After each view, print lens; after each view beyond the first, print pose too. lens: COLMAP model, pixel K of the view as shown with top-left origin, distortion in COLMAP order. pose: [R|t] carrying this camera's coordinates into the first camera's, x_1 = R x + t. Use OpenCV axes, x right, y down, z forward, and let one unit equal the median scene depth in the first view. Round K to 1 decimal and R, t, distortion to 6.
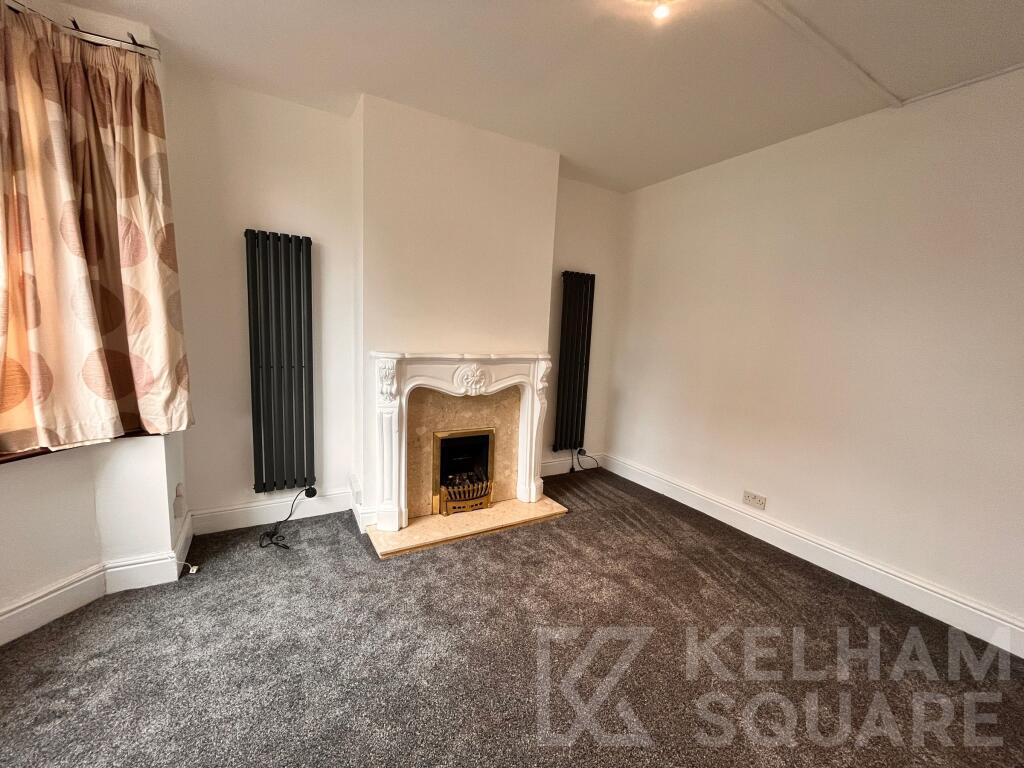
lens RADIAL K [[414.5, 0, 508.9], [0, 414.5, 379.9], [0, 0, 1]] dist [-0.002425, -0.000060]
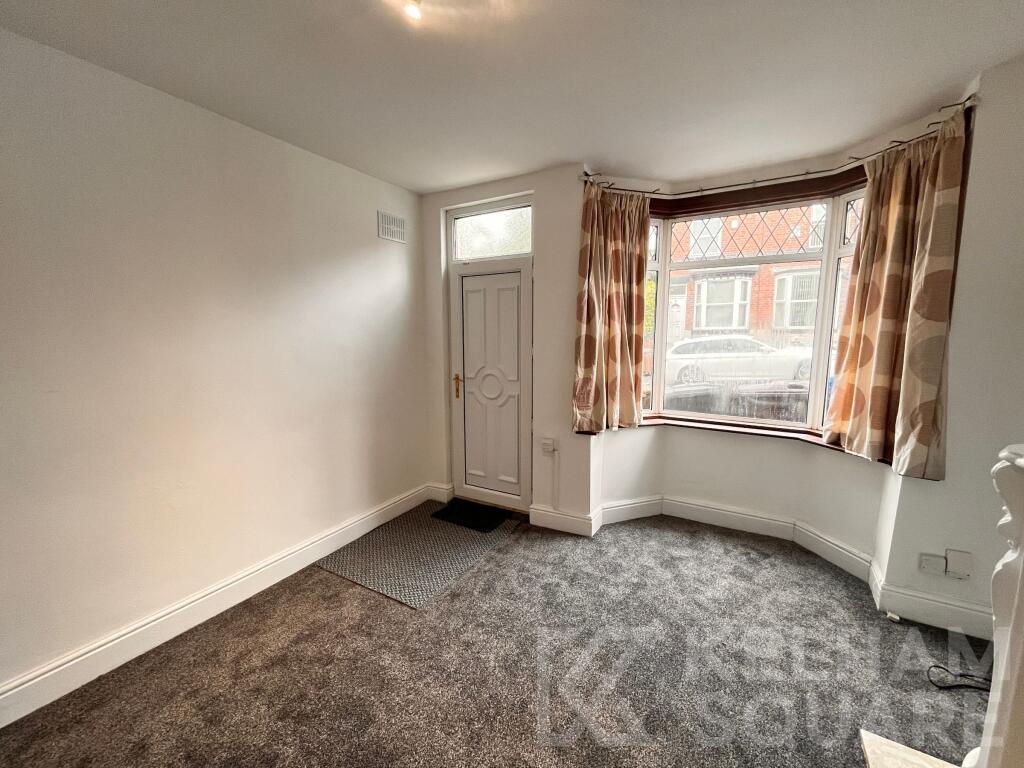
lens RADIAL K [[414.5, 0, 514.7], [0, 414.5, 385.3], [0, 0, 1]] dist [-0.002425, -0.000060]
pose [[-0.872134, 0.016717, -0.488982, 0.413980], [-0.103667, 0.970411, 0.218072, -0.166252], [0.478159, 0.240879, -0.844595, 1.053037]]
